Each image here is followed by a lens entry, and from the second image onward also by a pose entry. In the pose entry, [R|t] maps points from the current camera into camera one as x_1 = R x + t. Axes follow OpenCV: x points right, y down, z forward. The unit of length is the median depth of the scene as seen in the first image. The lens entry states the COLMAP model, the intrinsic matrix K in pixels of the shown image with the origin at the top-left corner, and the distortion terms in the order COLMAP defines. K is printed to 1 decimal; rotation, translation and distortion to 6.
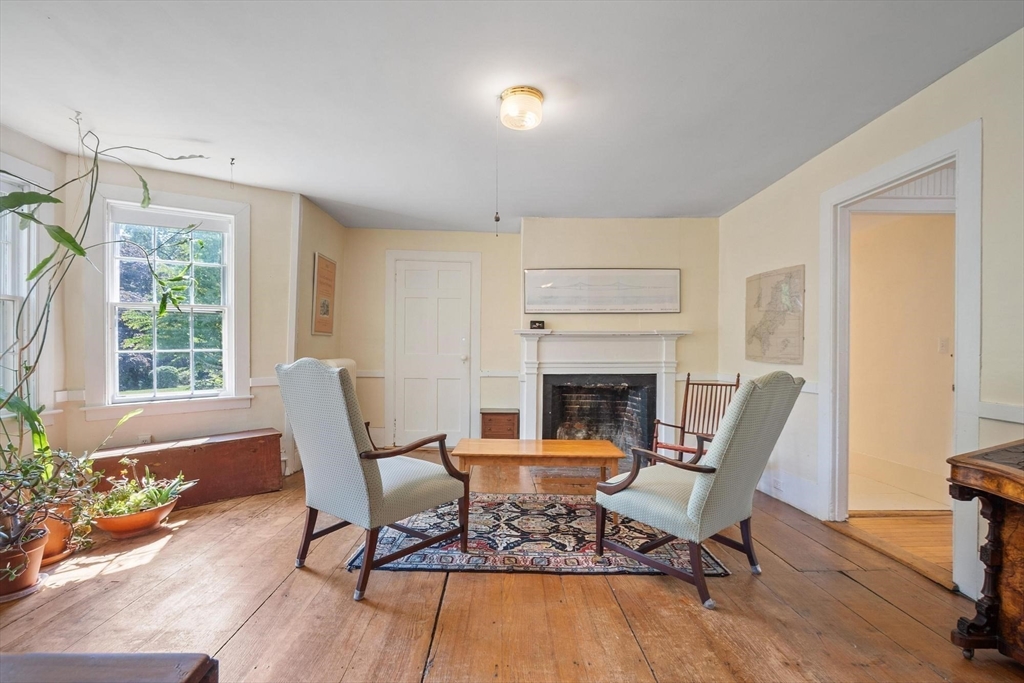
lens RADIAL K [[445.3, 0, 512.2], [0, 445.3, 348.5], [0, 0, 1]] dist [-0.024229, 0.000053]
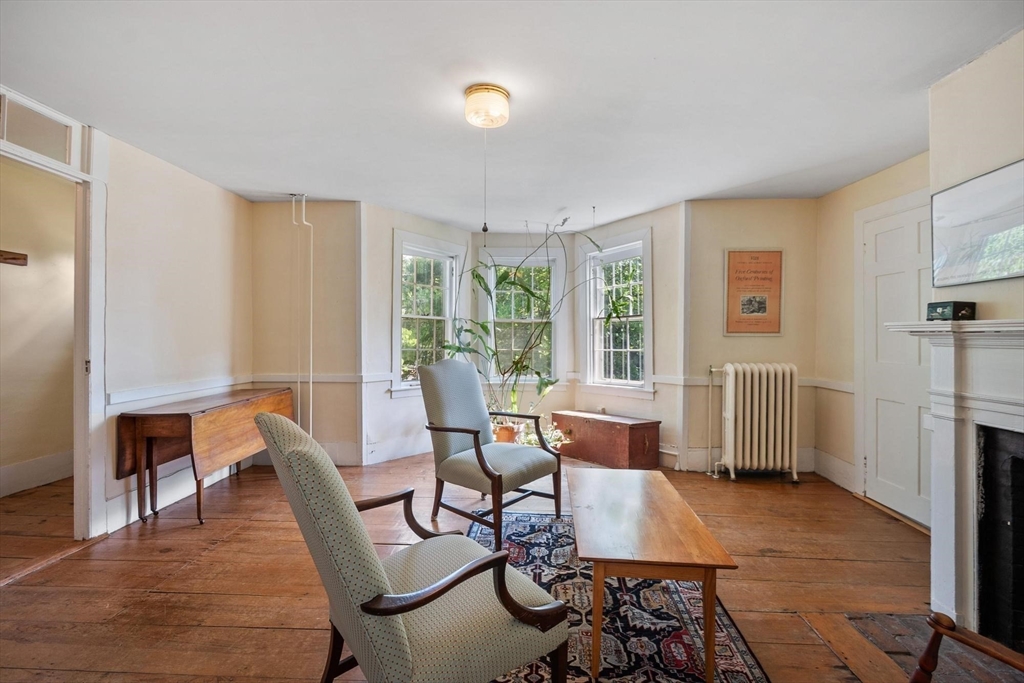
lens RADIAL K [[442.6, 0, 510.0], [0, 442.6, 337.1], [0, 0, 1]] dist [-0.001280, 0.000046]
pose [[-0.030547, -0.003784, -0.999526, 0.706321], [0.001202, 0.999992, -0.003822, -0.035608], [0.999533, -0.001318, -0.030542, 0.787792]]
